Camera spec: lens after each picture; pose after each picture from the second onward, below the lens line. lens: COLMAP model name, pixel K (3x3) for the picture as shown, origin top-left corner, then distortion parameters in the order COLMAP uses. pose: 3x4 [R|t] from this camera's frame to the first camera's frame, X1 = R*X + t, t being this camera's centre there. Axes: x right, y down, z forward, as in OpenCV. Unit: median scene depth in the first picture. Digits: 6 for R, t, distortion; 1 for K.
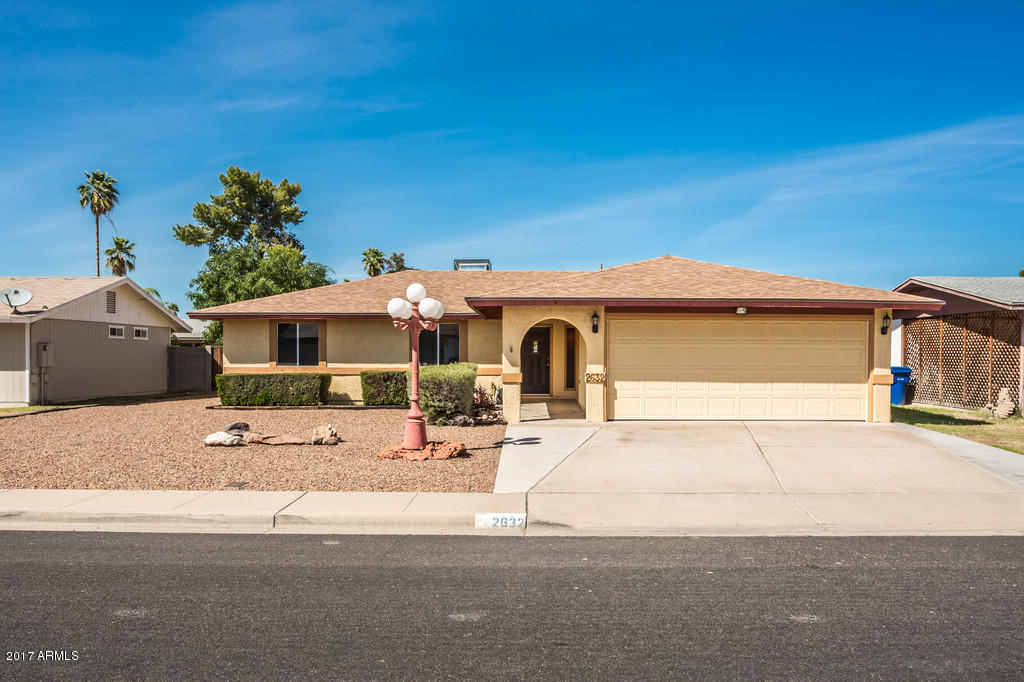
lens RADIAL K [[837.4, 0, 511.4], [0, 837.4, 381.7], [0, 0, 1]] dist [0.000976, -0.000332]
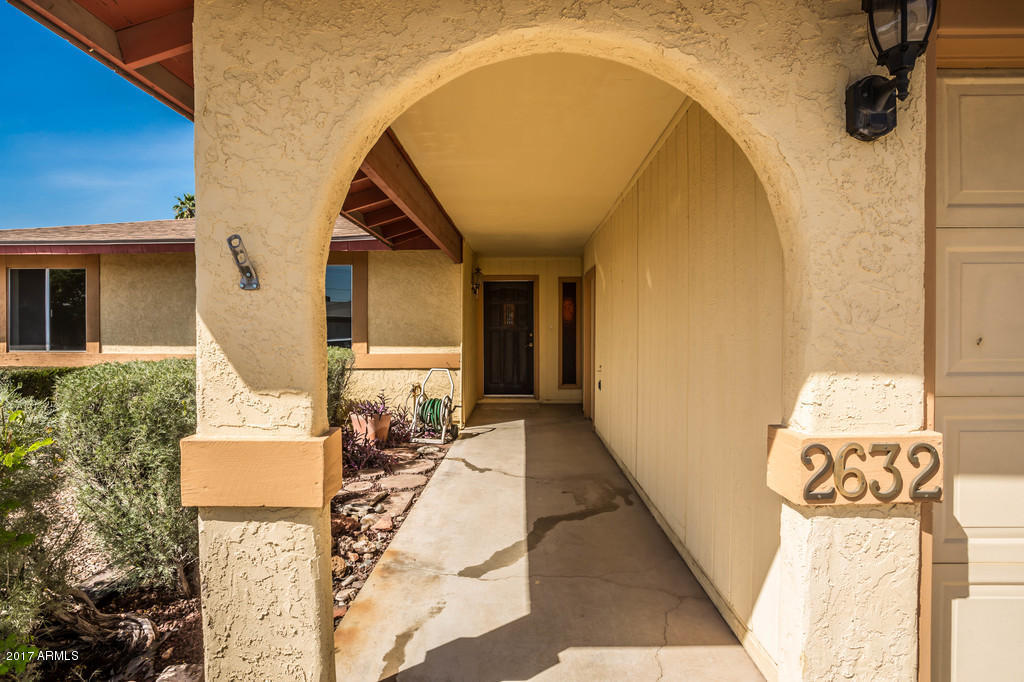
lens RADIAL K [[483.9, 0, 518.2], [0, 483.9, 337.3], [0, 0, 1]] dist [-0.002384, -0.000408]
pose [[0.999922, -0.005922, 0.011037, 0.032794], [0.006146, 0.999774, -0.020347, -0.019261], [-0.010914, 0.020413, 0.999732, 0.701526]]
